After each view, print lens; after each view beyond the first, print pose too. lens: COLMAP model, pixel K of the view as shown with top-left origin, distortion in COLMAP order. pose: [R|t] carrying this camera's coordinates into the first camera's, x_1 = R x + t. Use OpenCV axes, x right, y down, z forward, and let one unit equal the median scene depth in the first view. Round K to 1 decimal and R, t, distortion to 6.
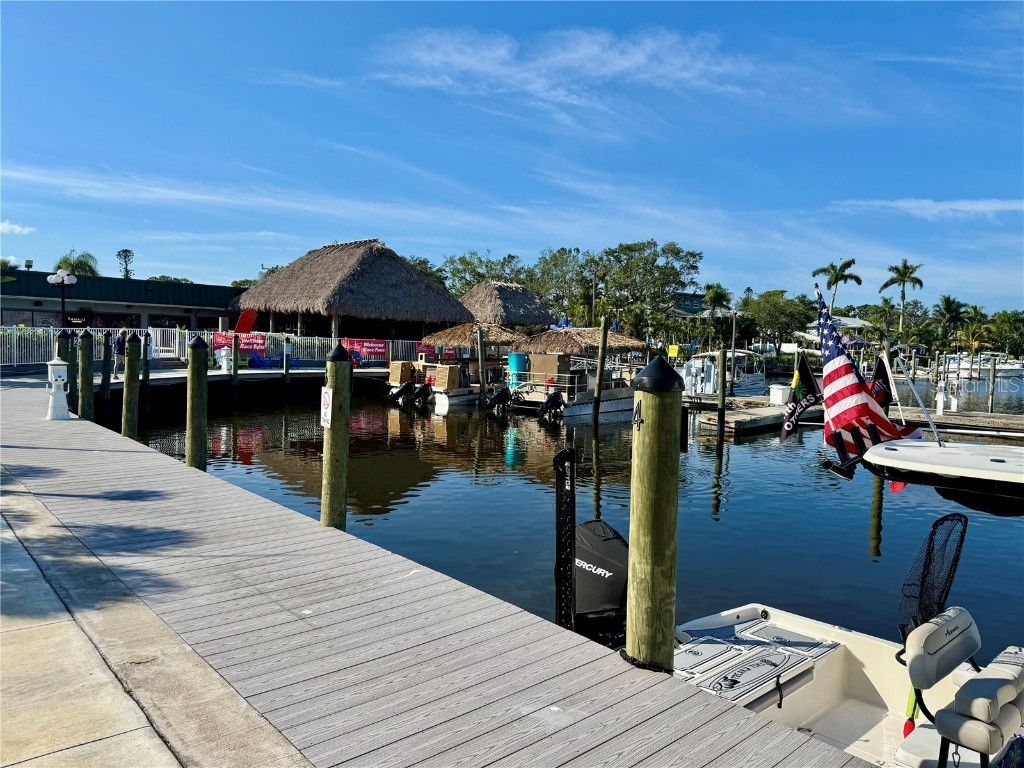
lens RADIAL K [[746.5, 0, 516.6], [0, 746.5, 384.6], [0, 0, 1]] dist [0.029813, -0.007084]
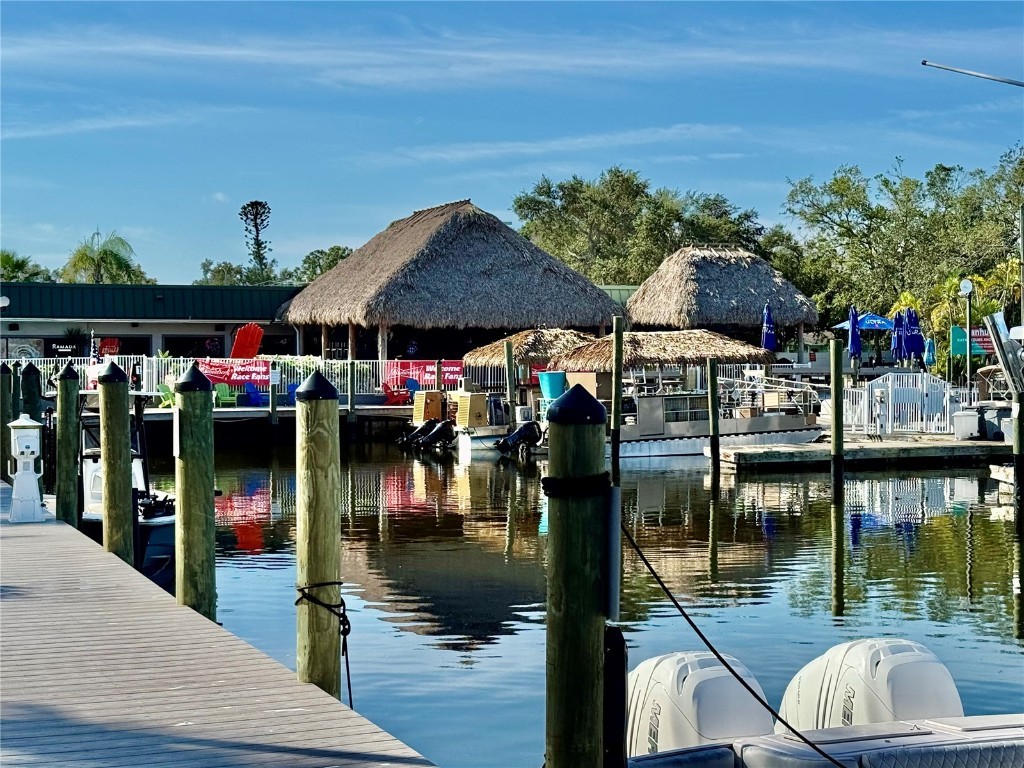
lens RADIAL K [[1912.2, 0, 510.8], [0, 1912.2, 384.0], [0, 0, 1]] dist [0.212826, 0.016603]
pose [[0.924862, -0.032258, -0.378933, 0.495800], [0.014152, 0.998625, -0.050473, 0.044872], [0.380040, 0.041318, 0.924047, -0.507645]]
